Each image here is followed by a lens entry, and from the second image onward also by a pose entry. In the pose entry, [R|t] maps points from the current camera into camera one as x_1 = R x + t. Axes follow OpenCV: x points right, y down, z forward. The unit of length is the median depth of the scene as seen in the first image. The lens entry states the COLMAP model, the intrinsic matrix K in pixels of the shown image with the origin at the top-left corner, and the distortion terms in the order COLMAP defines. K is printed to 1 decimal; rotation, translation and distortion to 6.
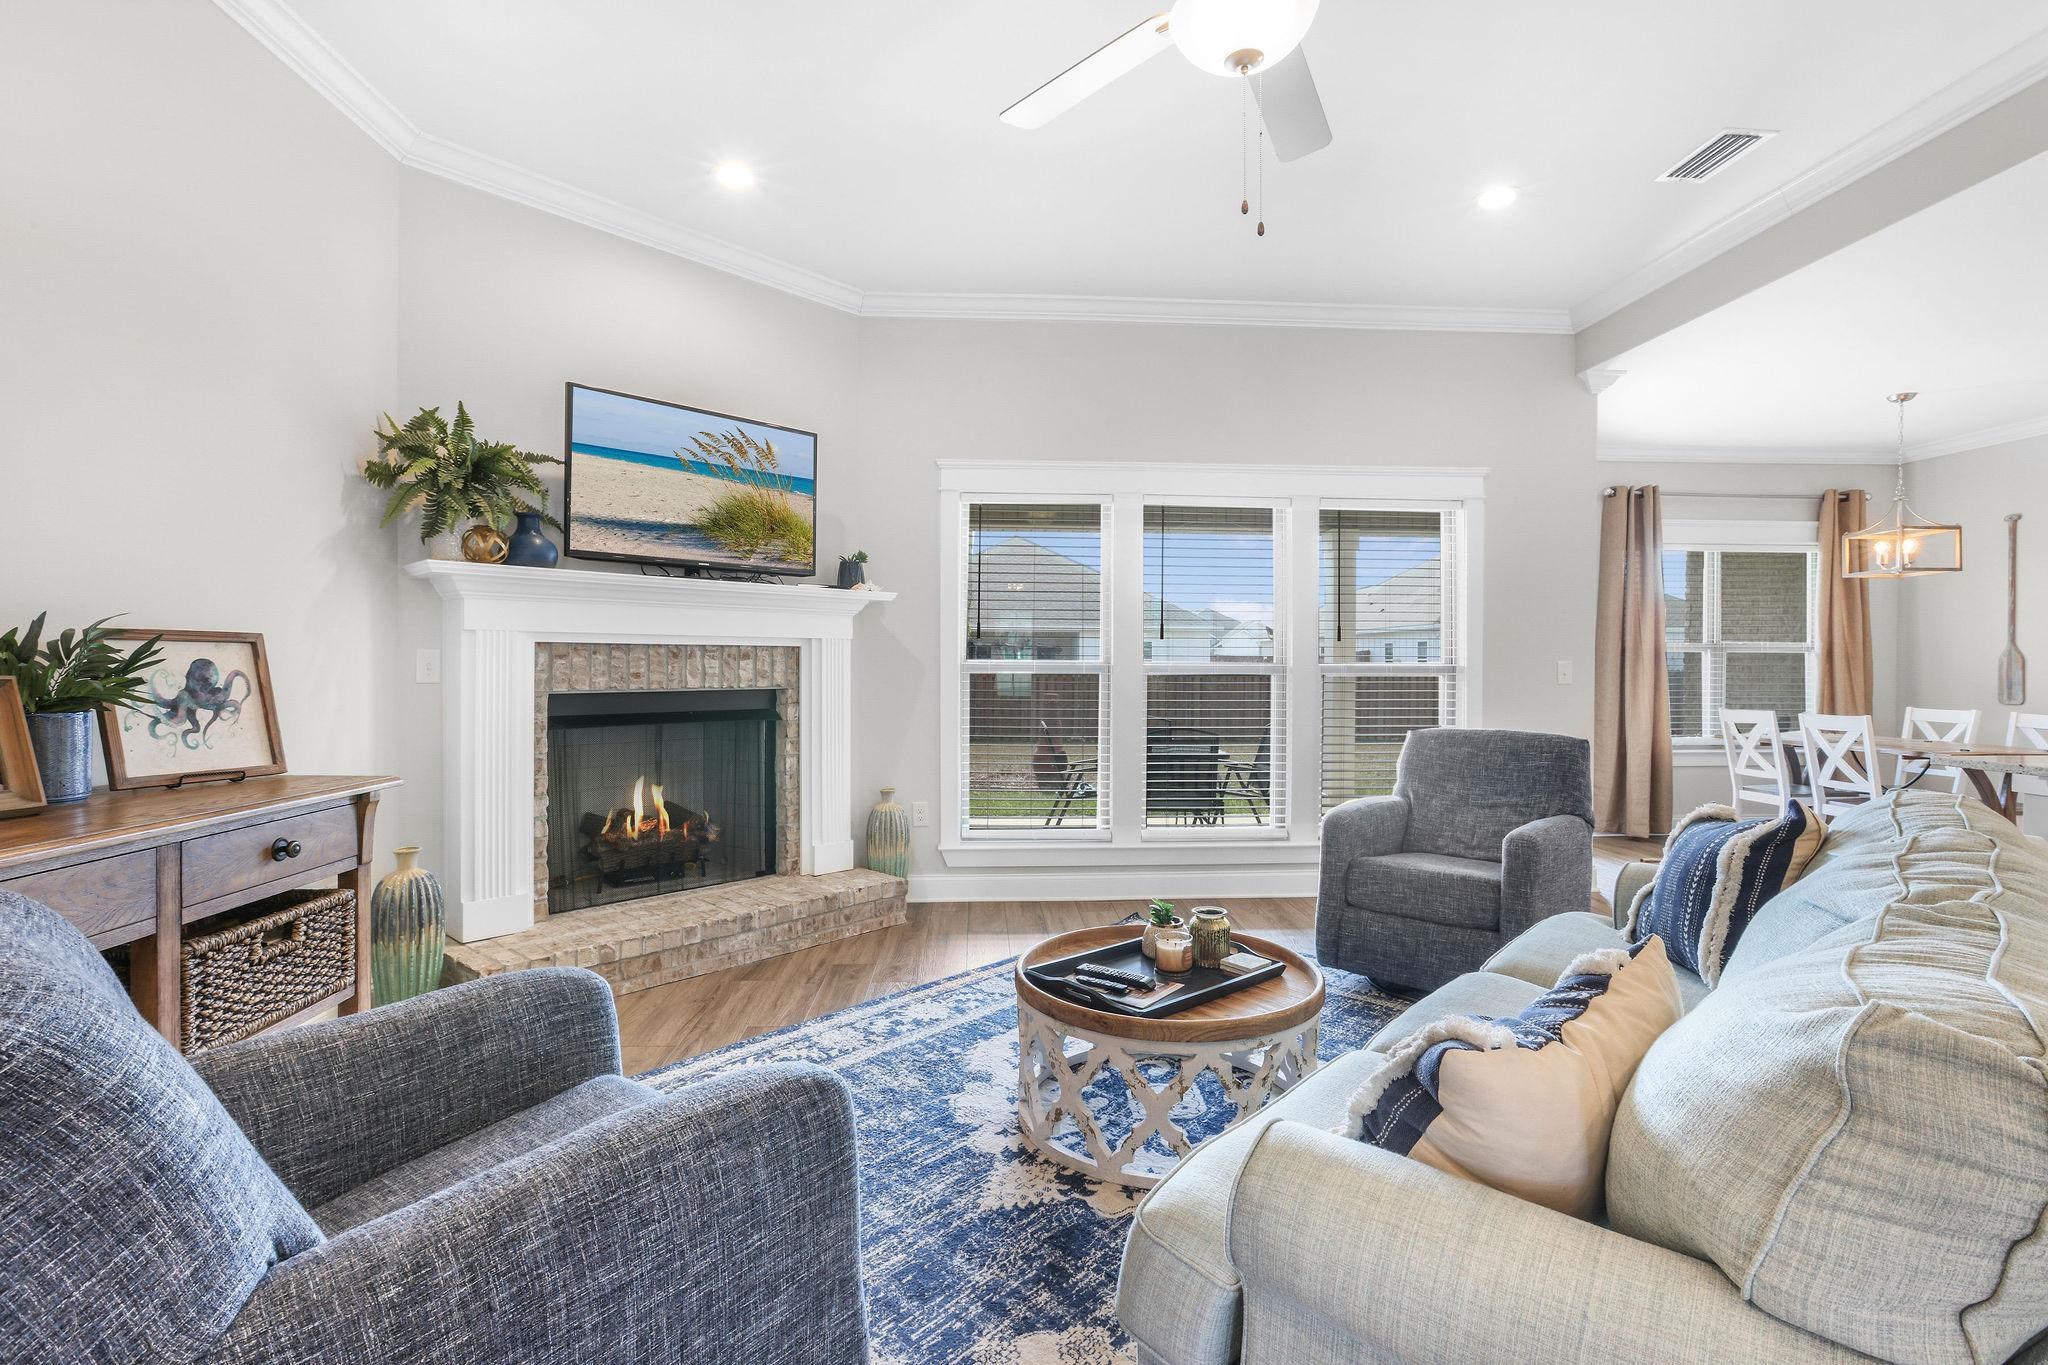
lens RADIAL K [[939.2, 0, 1020.9], [0, 939.2, 675.0], [0, 0, 1]] dist [-0.015489, 0.001962]
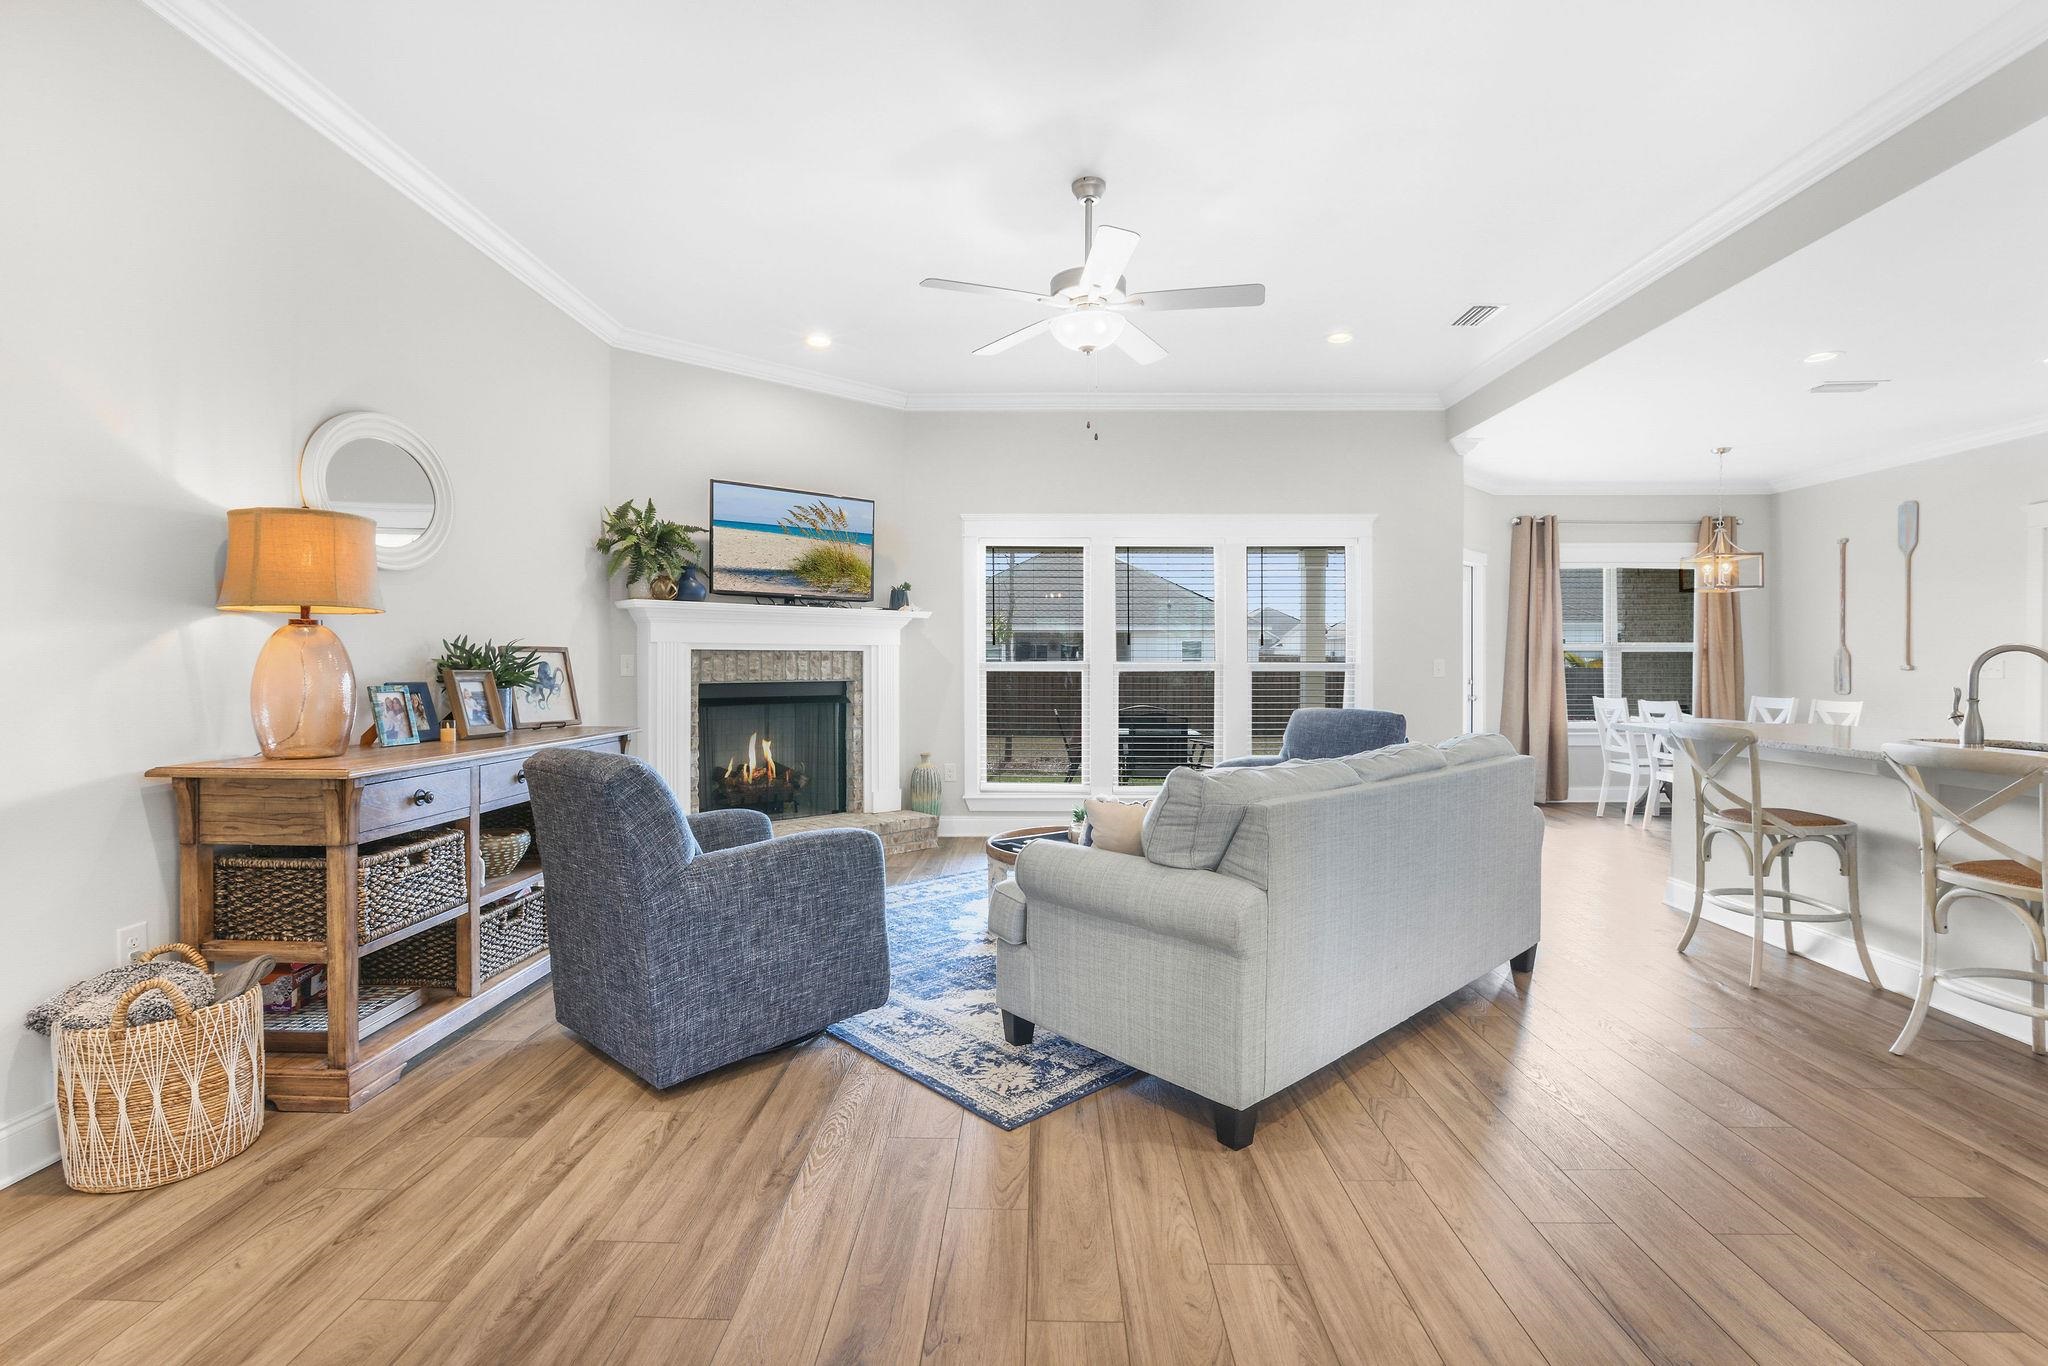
lens RADIAL K [[939.2, 0, 1024.2], [0, 939.2, 673.0], [0, 0, 1]] dist [-0.015489, 0.001962]
pose [[0.998025, -0.002276, -0.062782, 0.103175], [0.002179, 0.999996, -0.001619, 0.005840], [0.062785, 0.001479, 0.998026, -0.424670]]
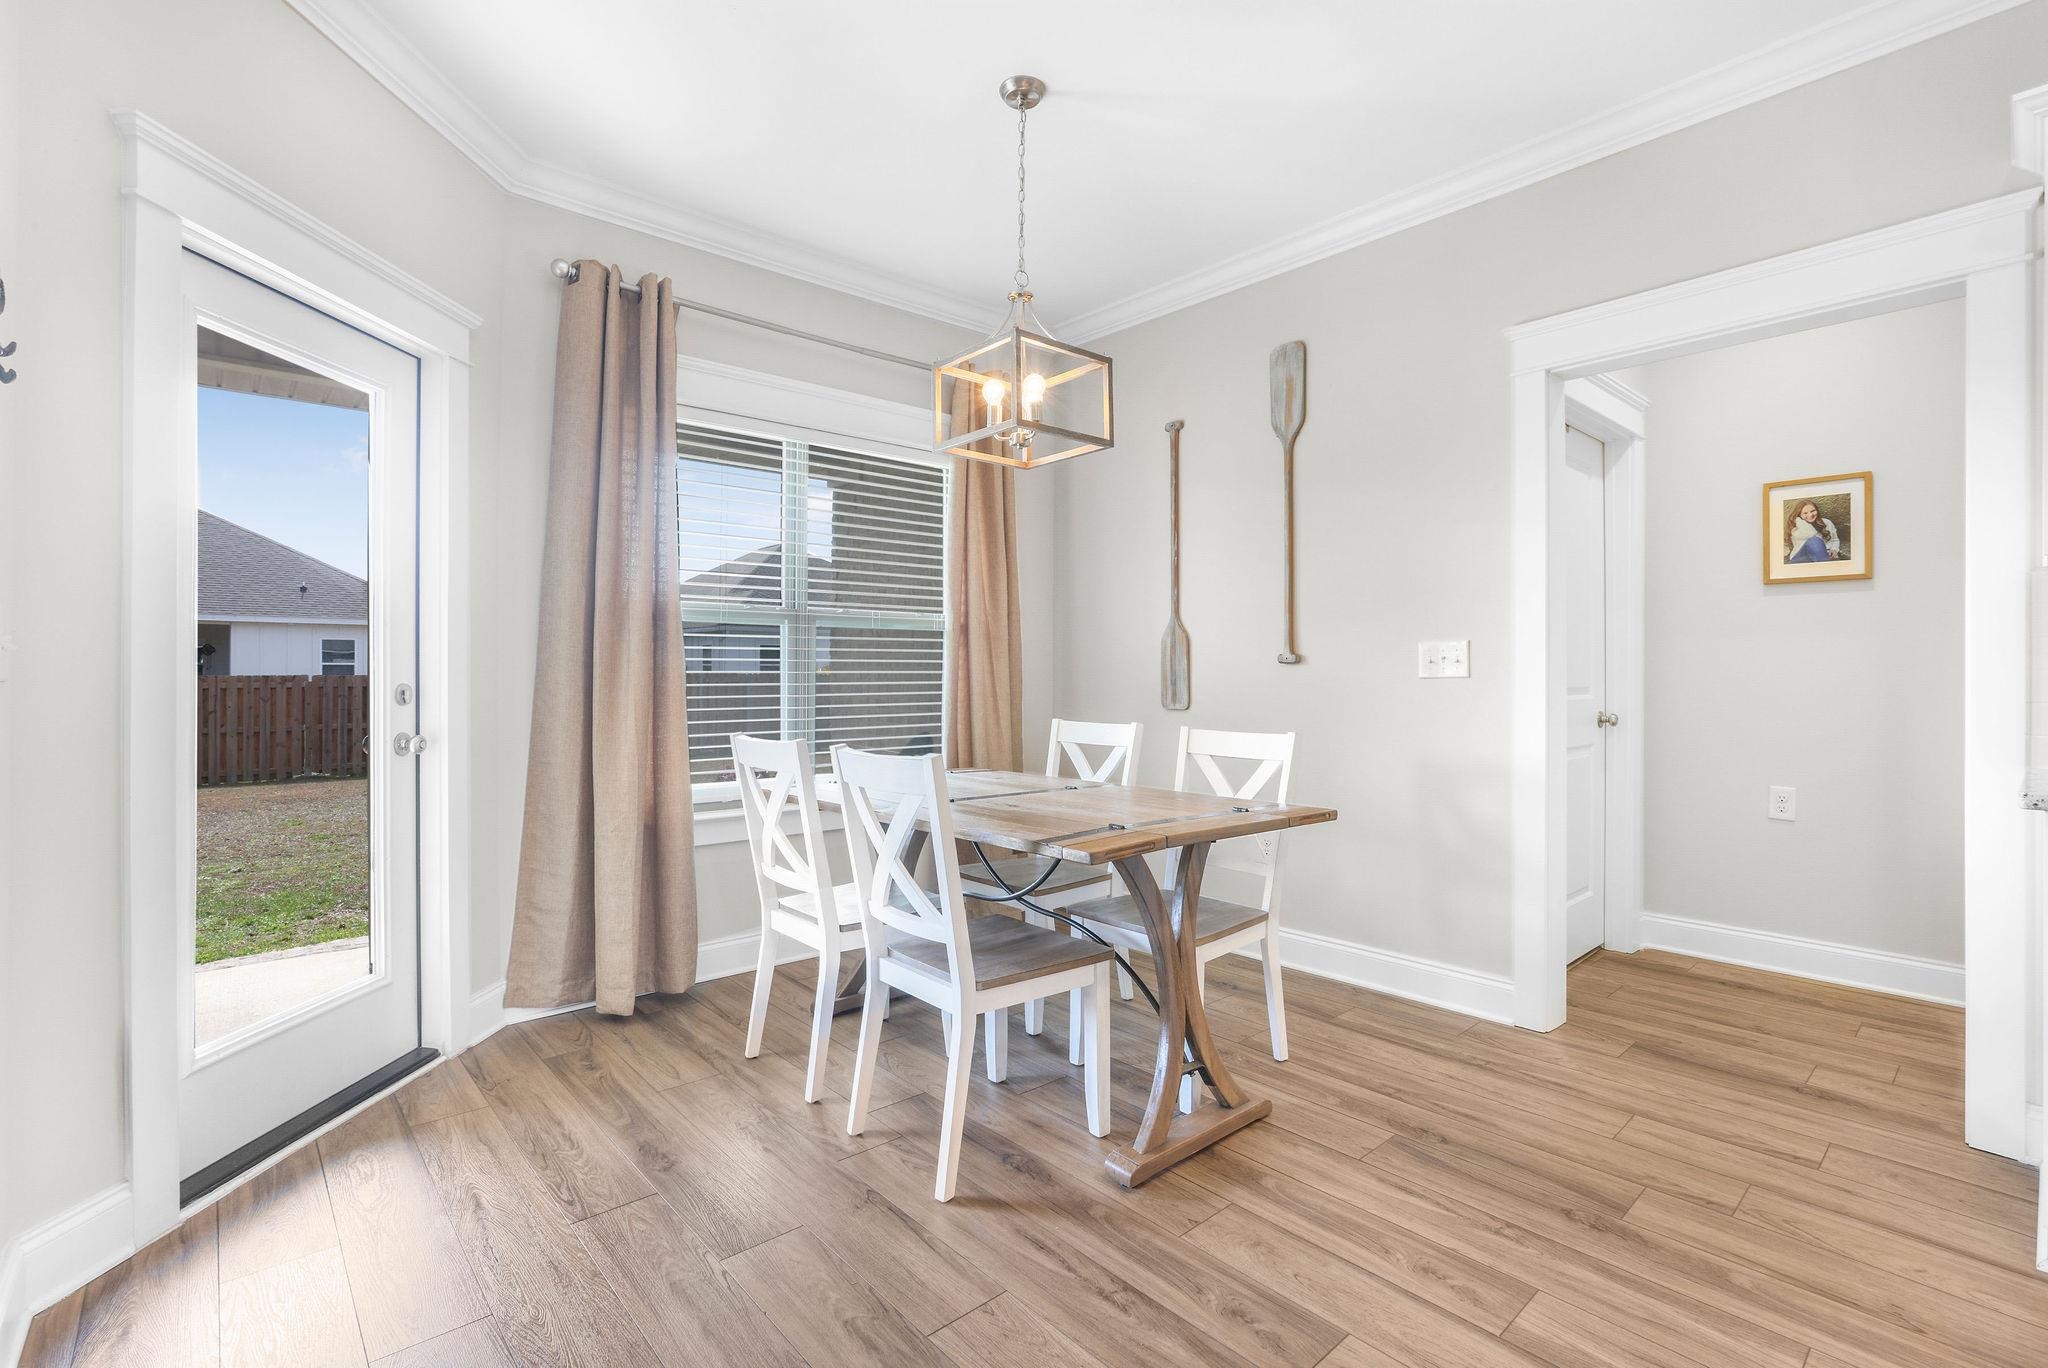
lens RADIAL K [[939.2, 0, 1018.1], [0, 939.2, 675.7], [0, 0, 1]] dist [-0.015489, 0.001962]
pose [[0.781485, -0.000661, 0.623923, 0.832930], [0.009274, 0.999901, -0.010556, 0.019926], [-0.623855, 0.014036, 0.781414, 0.805285]]
